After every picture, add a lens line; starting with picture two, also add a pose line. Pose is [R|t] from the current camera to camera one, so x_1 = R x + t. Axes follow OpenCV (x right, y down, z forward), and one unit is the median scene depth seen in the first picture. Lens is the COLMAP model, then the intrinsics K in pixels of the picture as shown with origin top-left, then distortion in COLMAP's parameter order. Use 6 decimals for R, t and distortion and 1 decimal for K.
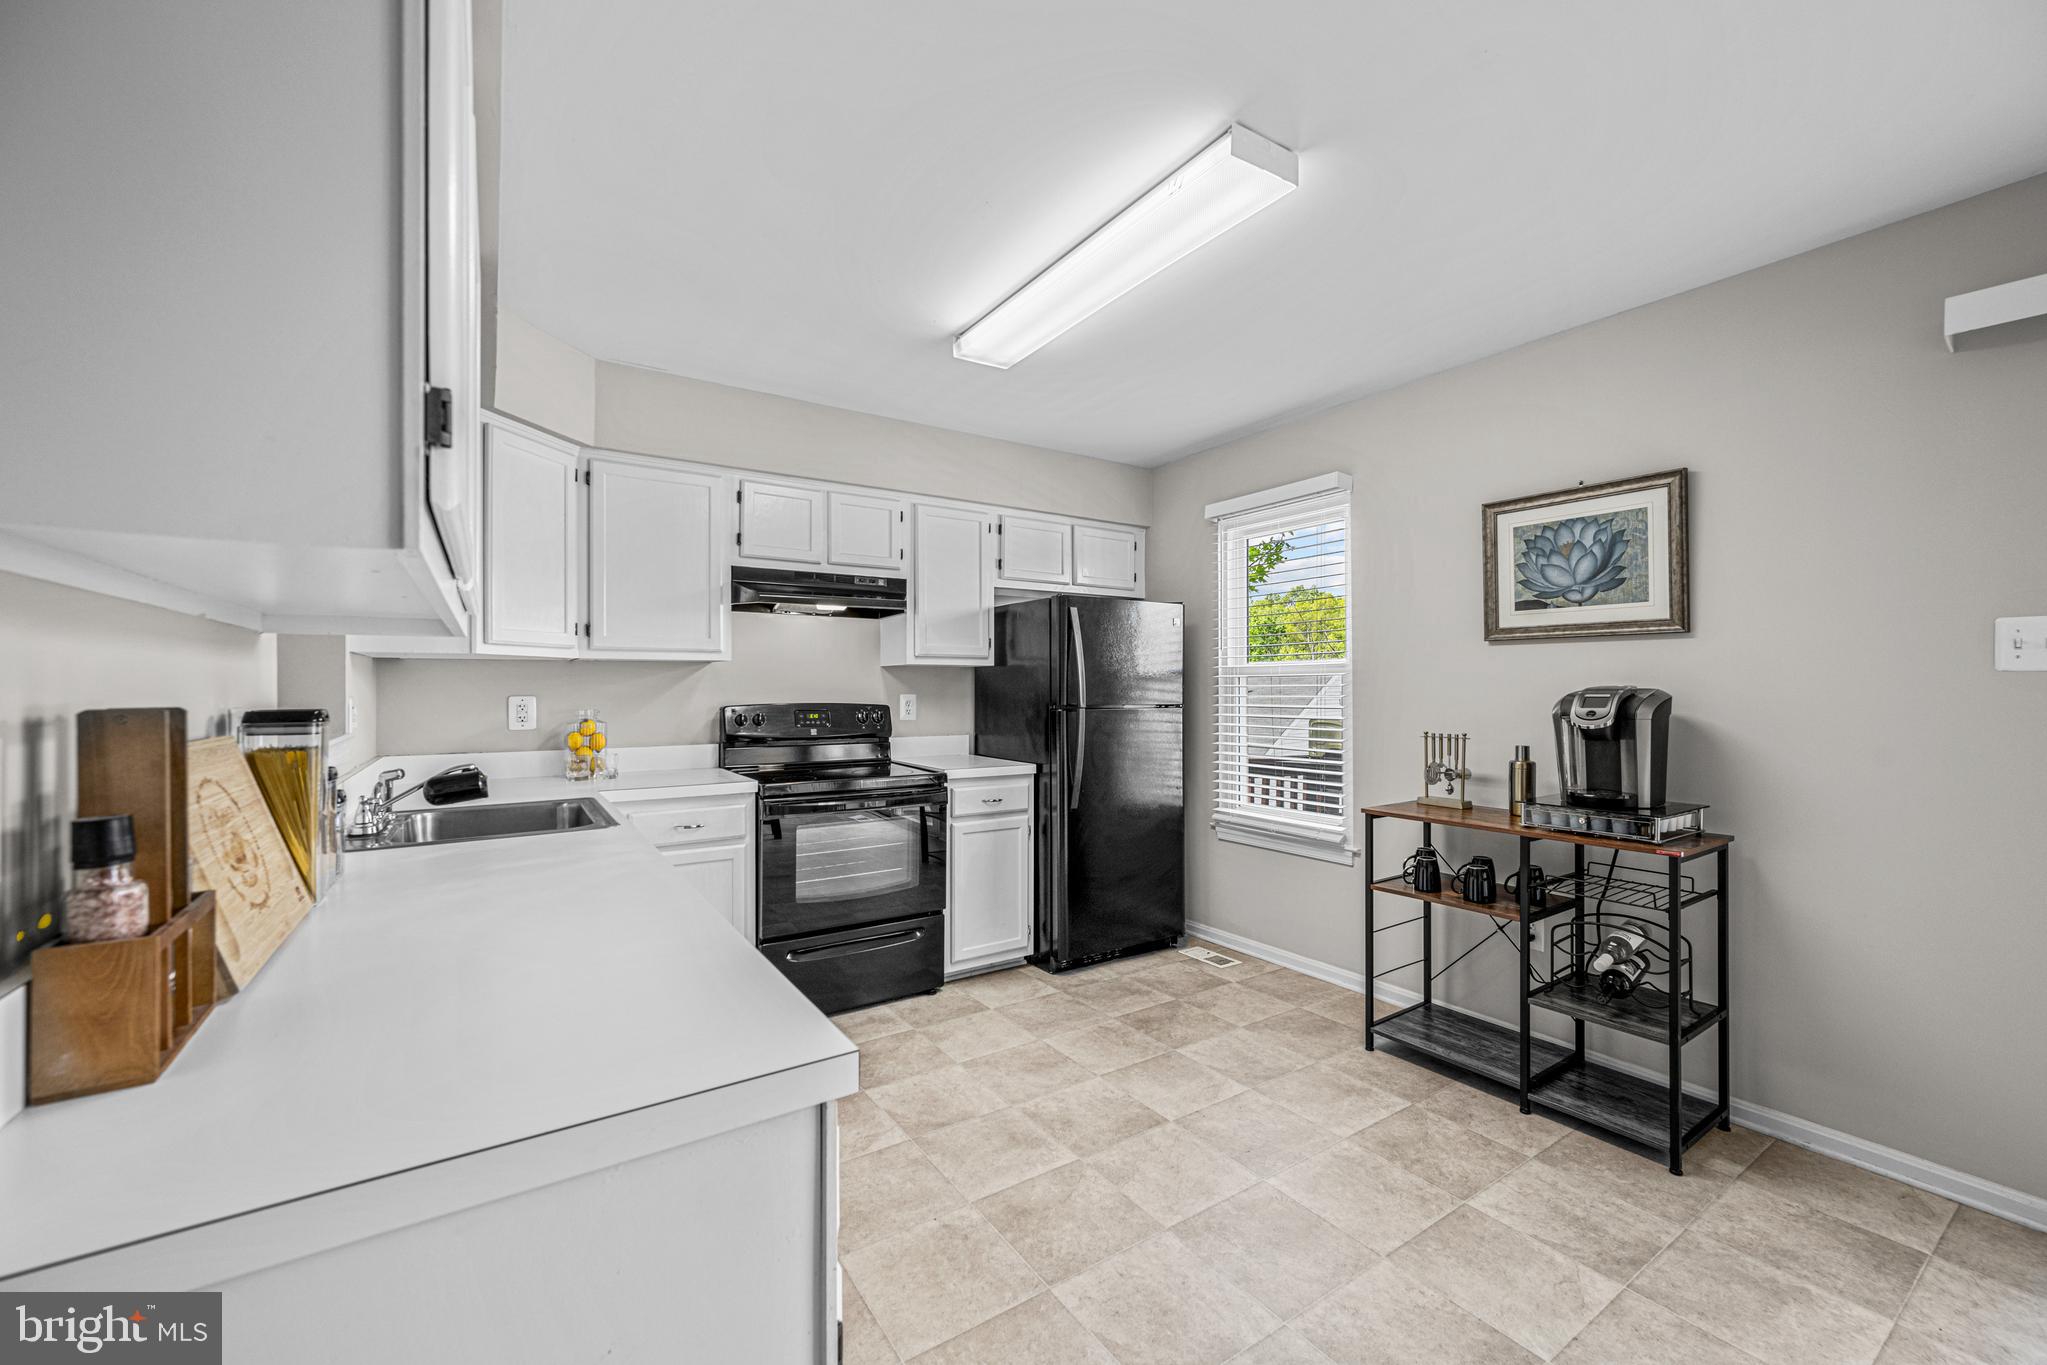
lens RADIAL K [[817.3, 0, 1023.5], [0, 817.3, 682.5], [0, 0, 1]] dist [-0.002193, -0.000040]
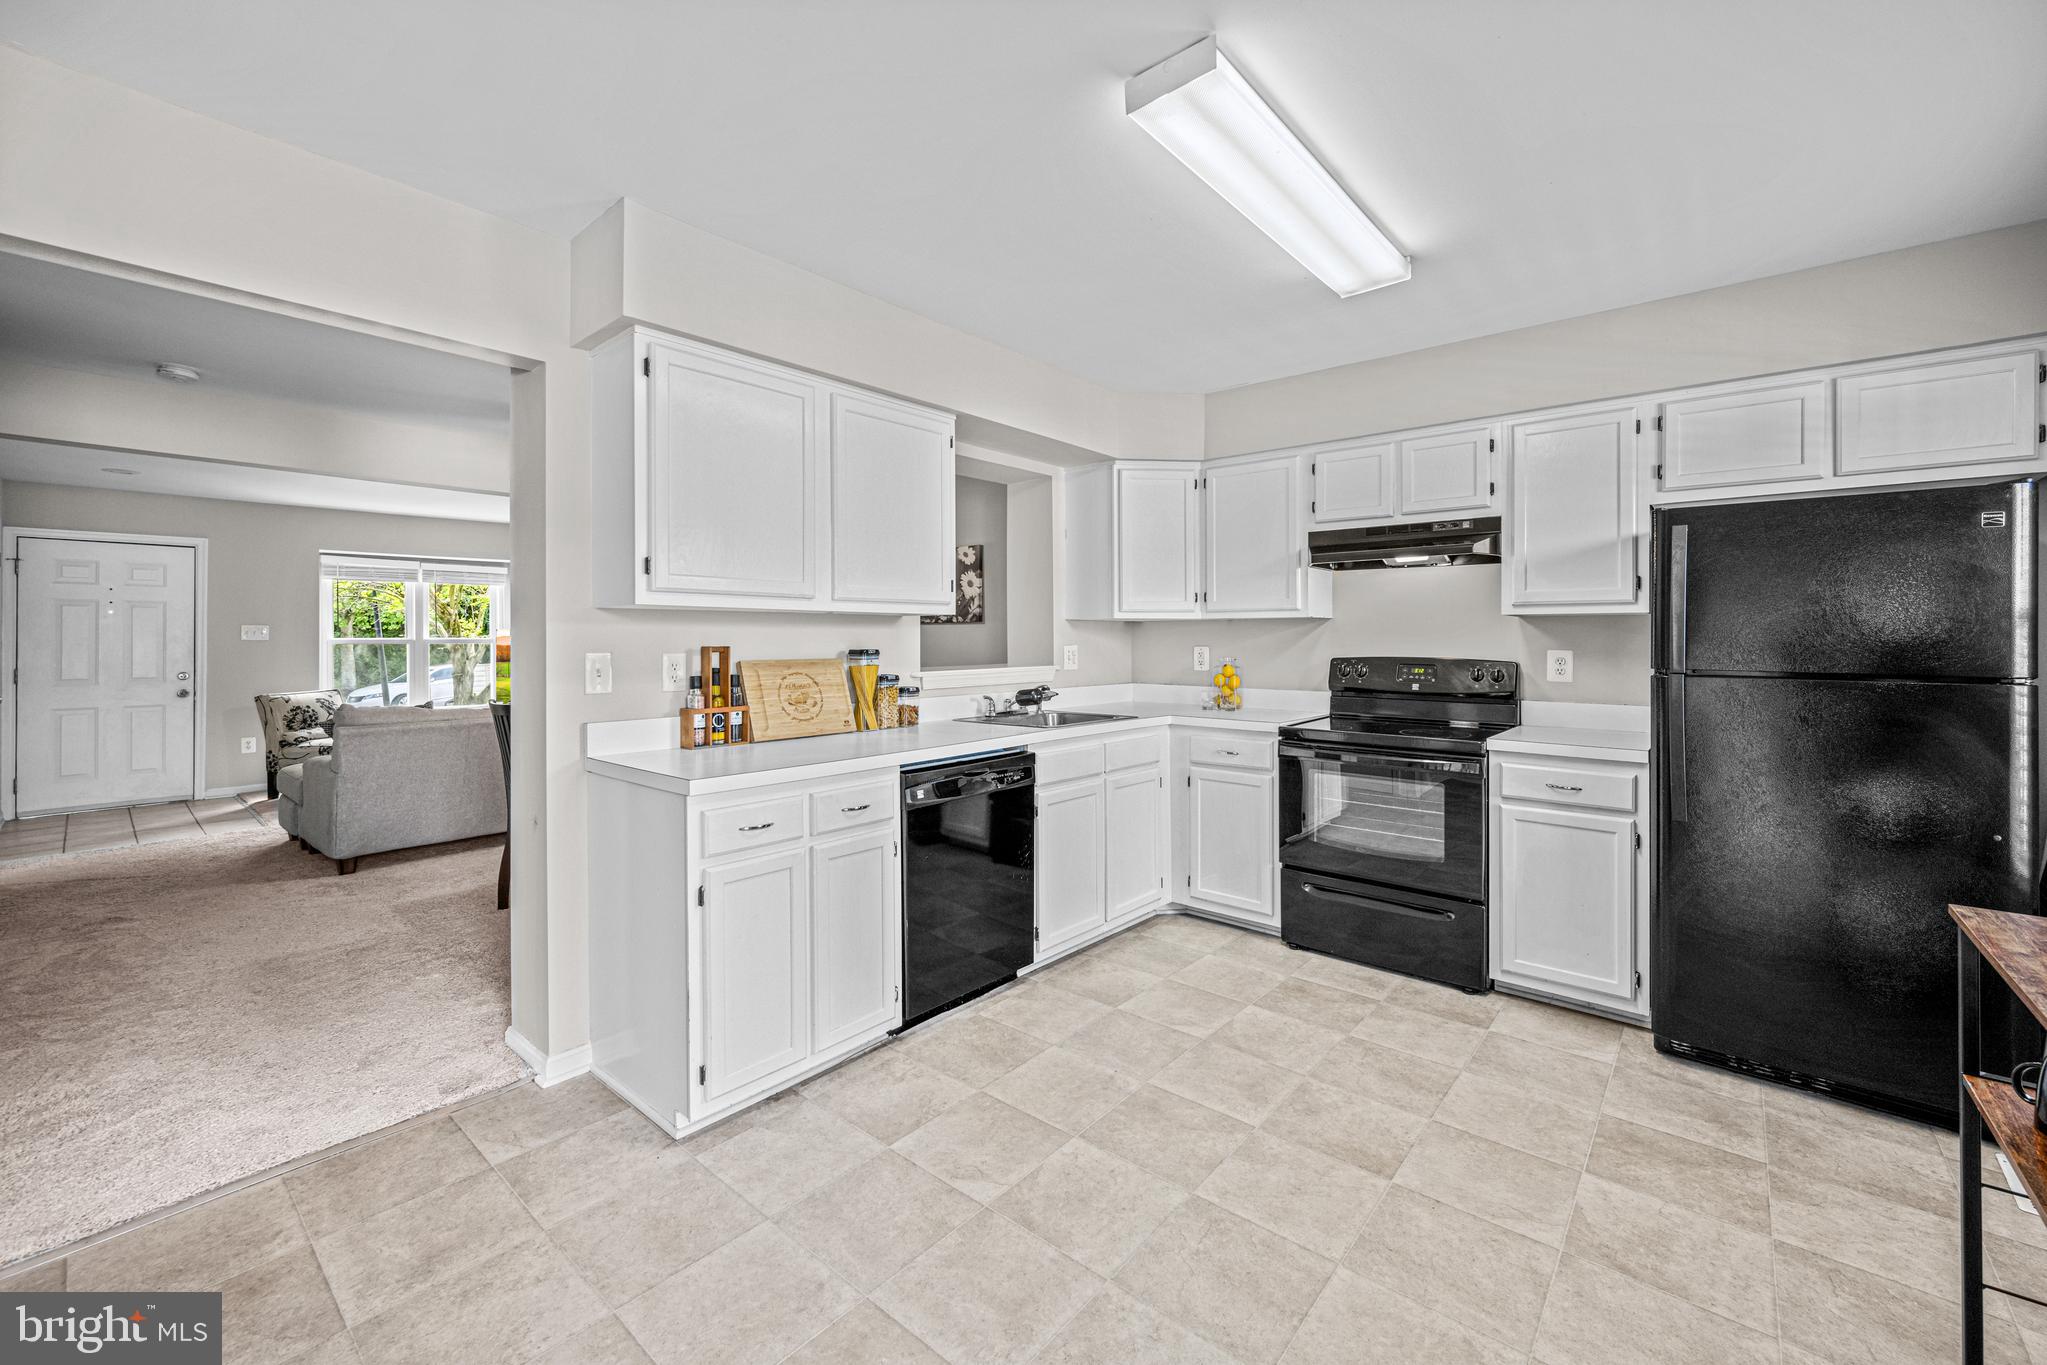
lens RADIAL K [[834.7, 0, 1026.3], [0, 834.7, 638.9], [0, 0, 1]] dist [0.000185, 0.000122]
pose [[0.271564, 0.002546, -0.962417, 0.620668], [0.002630, 0.999991, 0.003387, -0.001455], [0.962417, -0.003451, 0.271555, 0.305952]]
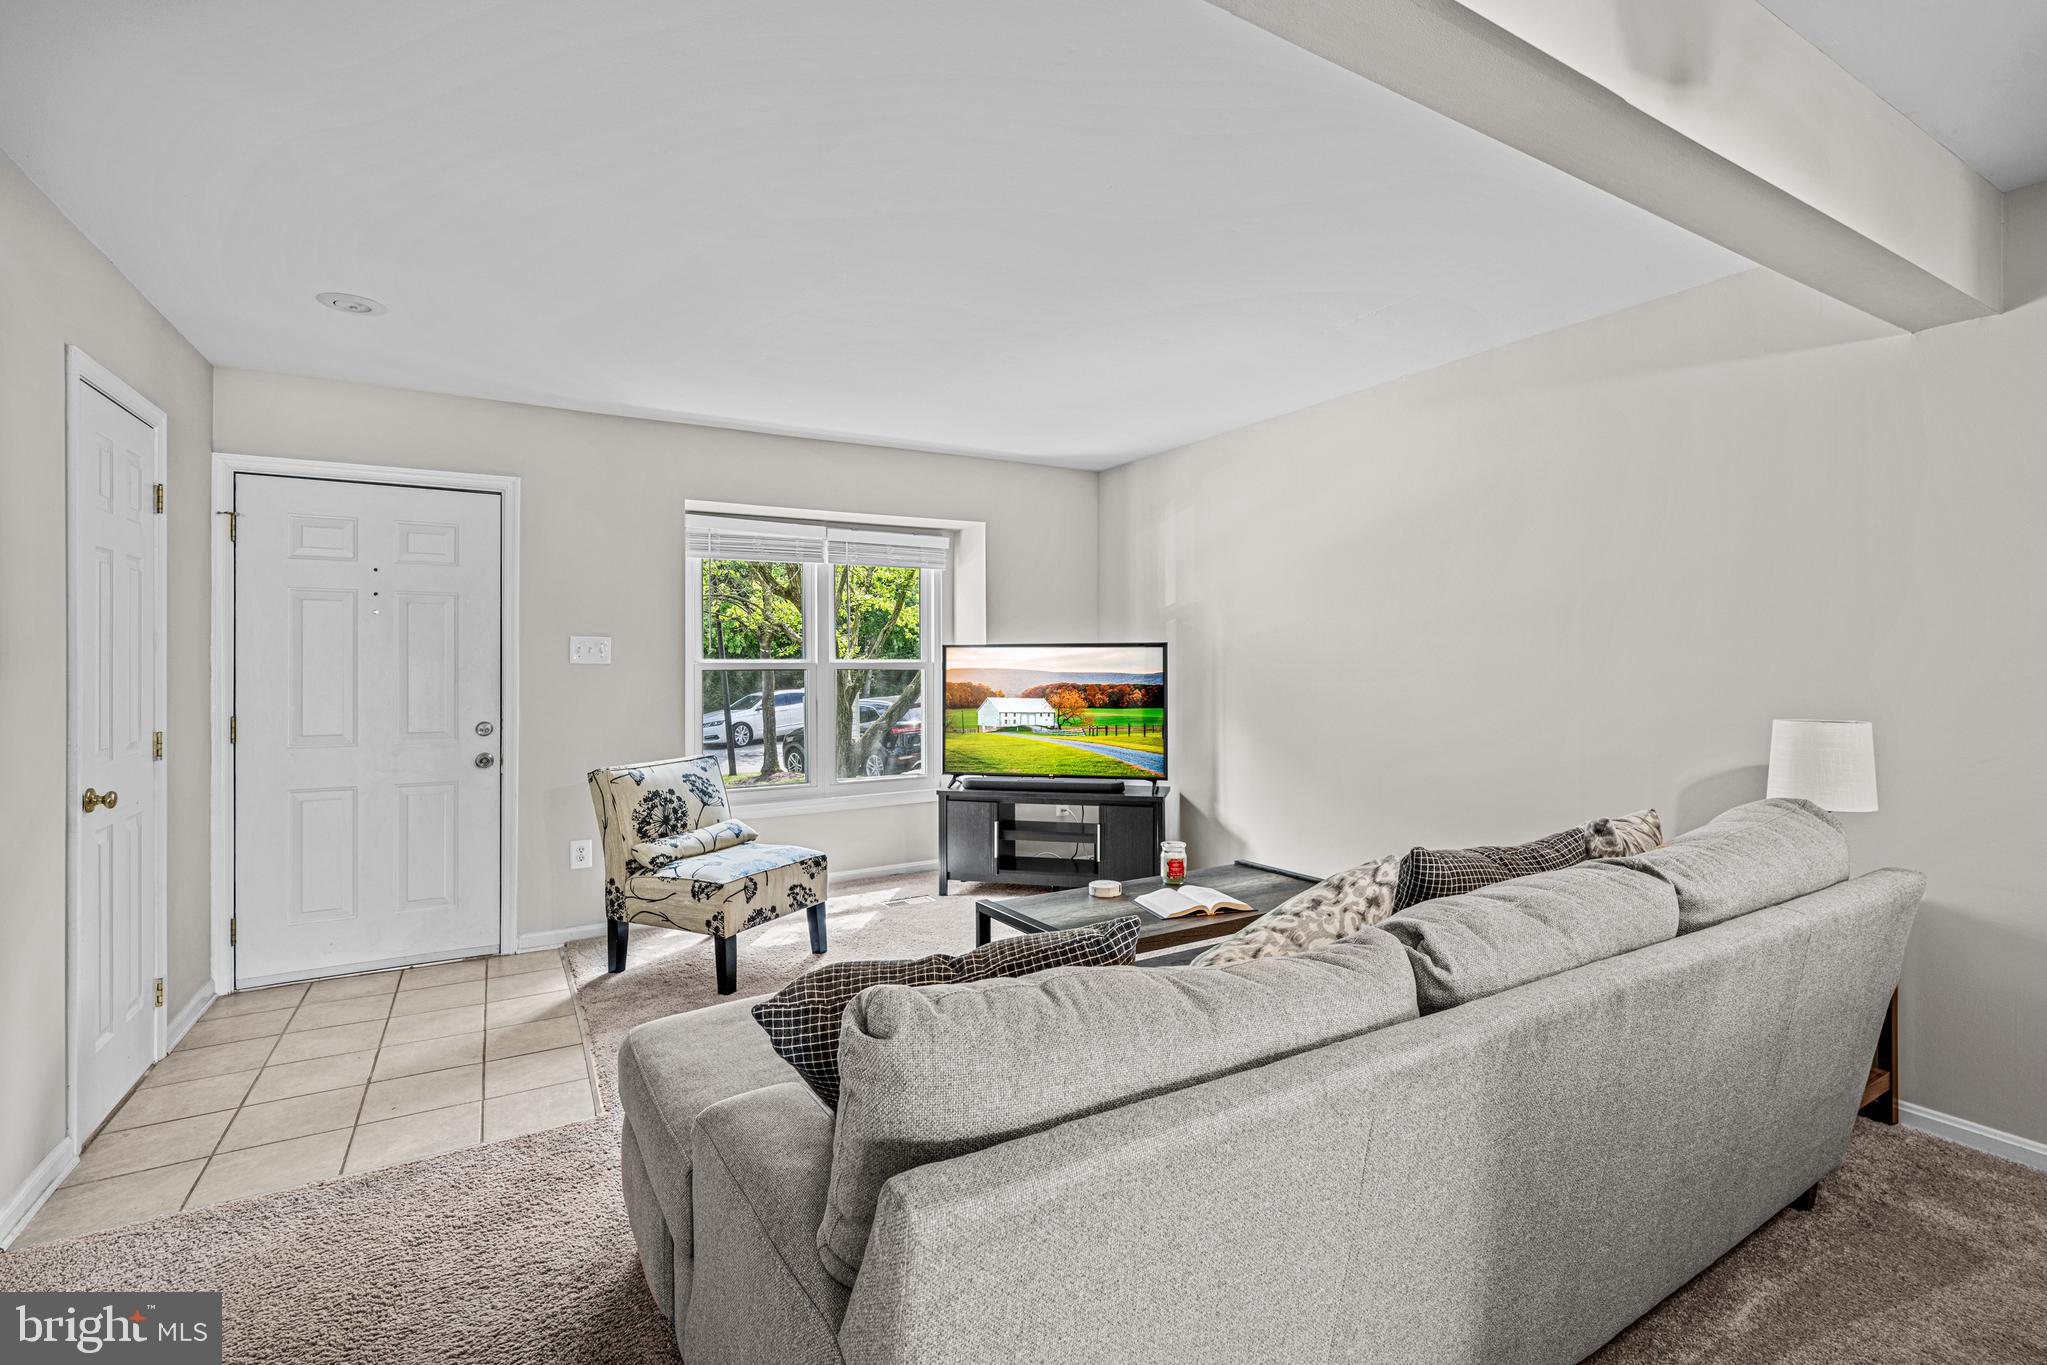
lens RADIAL K [[924.2, 0, 1020.8], [0, 924.2, 661.7], [0, 0, 1]] dist [-0.000330, -0.000147]
pose [[-0.054930, 0.002391, -0.998487, -0.669828], [0.002109, 0.999995, 0.002279, -0.000666], [0.998488, -0.001981, -0.054935, -0.320789]]
